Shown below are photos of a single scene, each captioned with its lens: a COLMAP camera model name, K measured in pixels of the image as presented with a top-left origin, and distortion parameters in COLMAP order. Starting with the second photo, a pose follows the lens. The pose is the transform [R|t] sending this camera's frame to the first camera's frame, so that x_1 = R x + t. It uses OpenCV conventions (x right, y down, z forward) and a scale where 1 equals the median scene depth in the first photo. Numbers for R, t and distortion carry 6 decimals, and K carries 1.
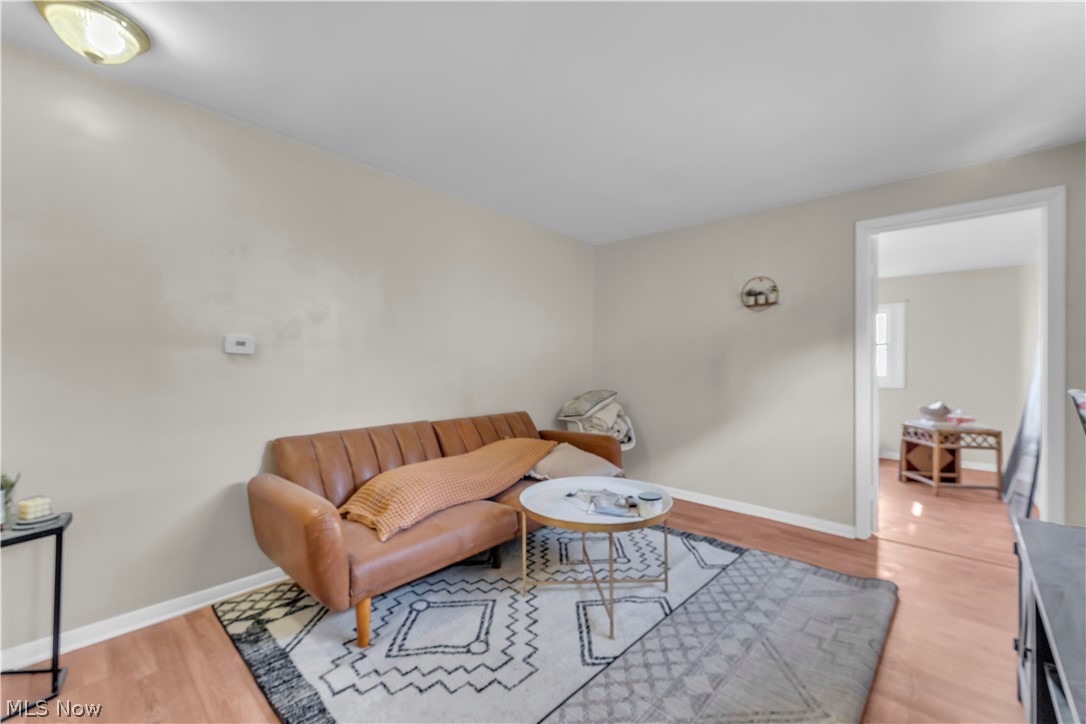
lens RADIAL K [[446.7, 0, 546.4], [0, 446.7, 361.4], [0, 0, 1]] dist [-0.000725, 0.000104]
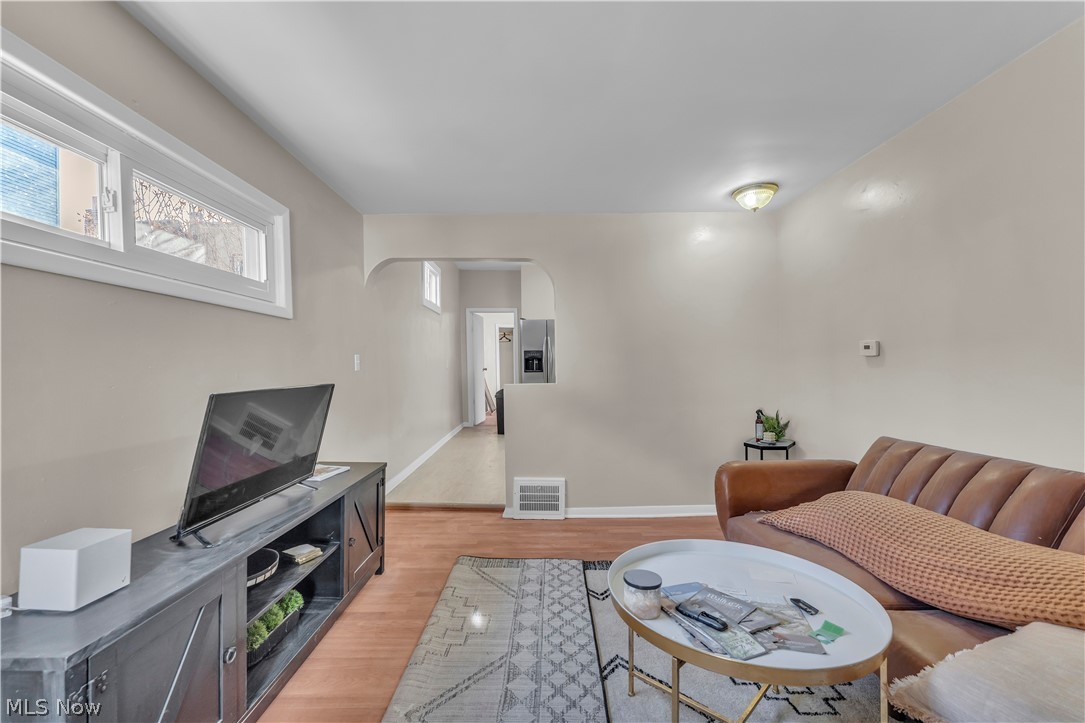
lens RADIAL K [[446.3, 0, 543.7], [0, 446.3, 364.5], [0, 0, 1]] dist [-0.000725, 0.000104]
pose [[-0.728915, 0.008490, -0.684551, 0.969177], [0.006742, 0.999964, 0.005223, -0.009641], [0.684571, -0.000808, -0.728946, 1.736161]]
